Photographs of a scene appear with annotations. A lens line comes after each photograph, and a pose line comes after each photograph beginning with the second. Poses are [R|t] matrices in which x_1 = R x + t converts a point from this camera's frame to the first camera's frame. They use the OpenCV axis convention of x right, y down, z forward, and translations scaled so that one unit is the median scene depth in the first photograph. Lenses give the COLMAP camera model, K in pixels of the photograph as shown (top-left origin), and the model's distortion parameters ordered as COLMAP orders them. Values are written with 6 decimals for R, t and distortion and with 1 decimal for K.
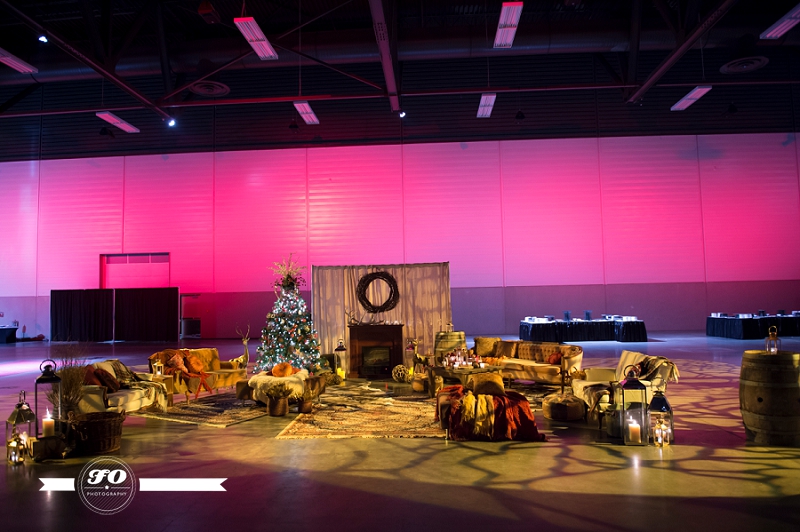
lens RADIAL K [[542.7, 0, 407.0], [0, 542.7, 268.2], [0, 0, 1]] dist [-0.051575, -0.003070]
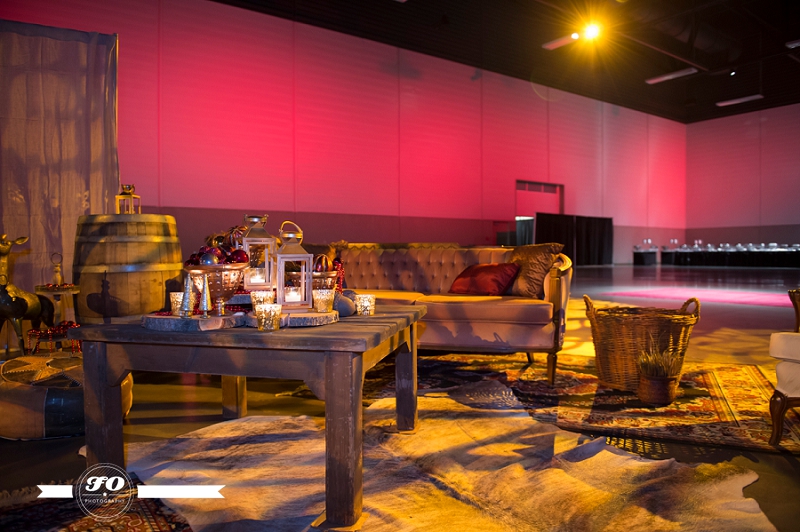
lens RADIAL K [[549.5, 0, 400.0], [0, 549.5, 266.0], [0, 0, 1]] dist [-0.052256, -0.002091]
pose [[0.794818, -0.000734, 0.606847, 0.011167], [-0.048448, 0.996731, 0.064661, 0.107533], [-0.604910, -0.080794, 0.792184, 0.588437]]
